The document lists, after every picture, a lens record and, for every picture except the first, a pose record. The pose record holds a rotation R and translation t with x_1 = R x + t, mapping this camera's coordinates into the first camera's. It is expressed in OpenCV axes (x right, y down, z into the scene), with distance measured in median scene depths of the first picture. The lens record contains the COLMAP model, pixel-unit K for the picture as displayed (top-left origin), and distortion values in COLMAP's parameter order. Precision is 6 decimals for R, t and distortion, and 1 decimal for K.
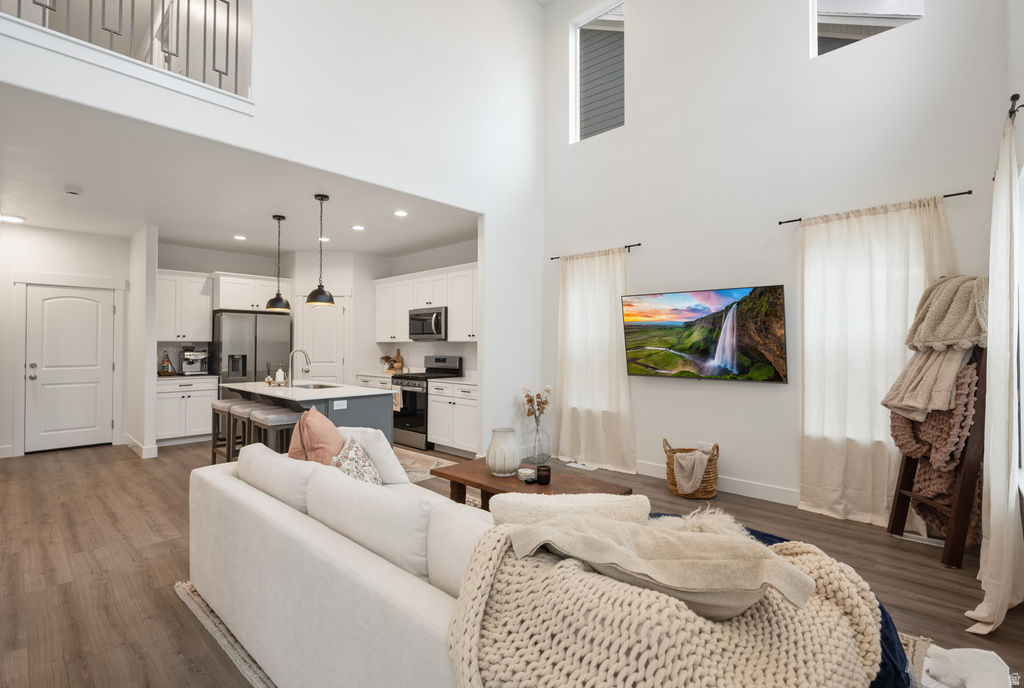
lens RADIAL K [[469.0, 0, 507.0], [0, 469.0, 341.7], [0, 0, 1]] dist [-0.000875, -0.000283]
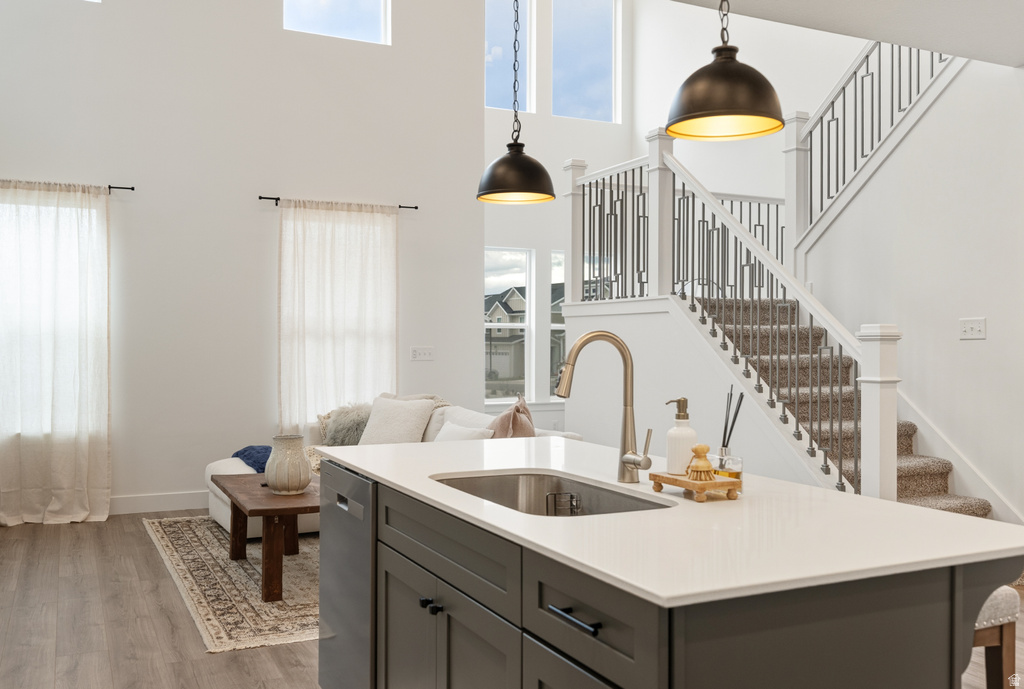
lens RADIAL K [[922.0, 0, 512.0], [0, 922.0, 344.5], [0, 0, 1]] dist [-0.003231, -0.006112]
pose [[-0.934663, -0.005653, 0.355489, -0.457082], [-0.009246, 0.999922, -0.008408, 0.021689], [-0.355413, -0.011146, -0.934643, 1.171777]]
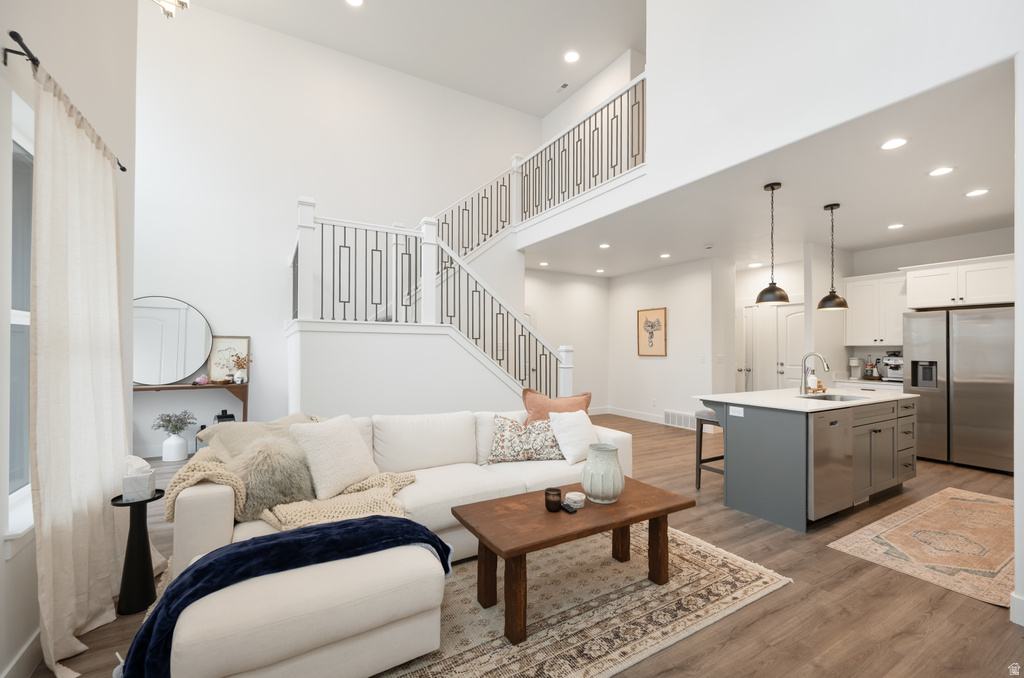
lens RADIAL K [[428.5, 0, 515.0], [0, 428.5, 344.0], [0, 0, 1]] dist [0.000973, 0.000176]
pose [[-0.274432, -0.013931, -0.961506, 0.396747], [0.004314, 0.999867, -0.015718, 0.007117], [0.961597, -0.008461, -0.274336, 0.538859]]
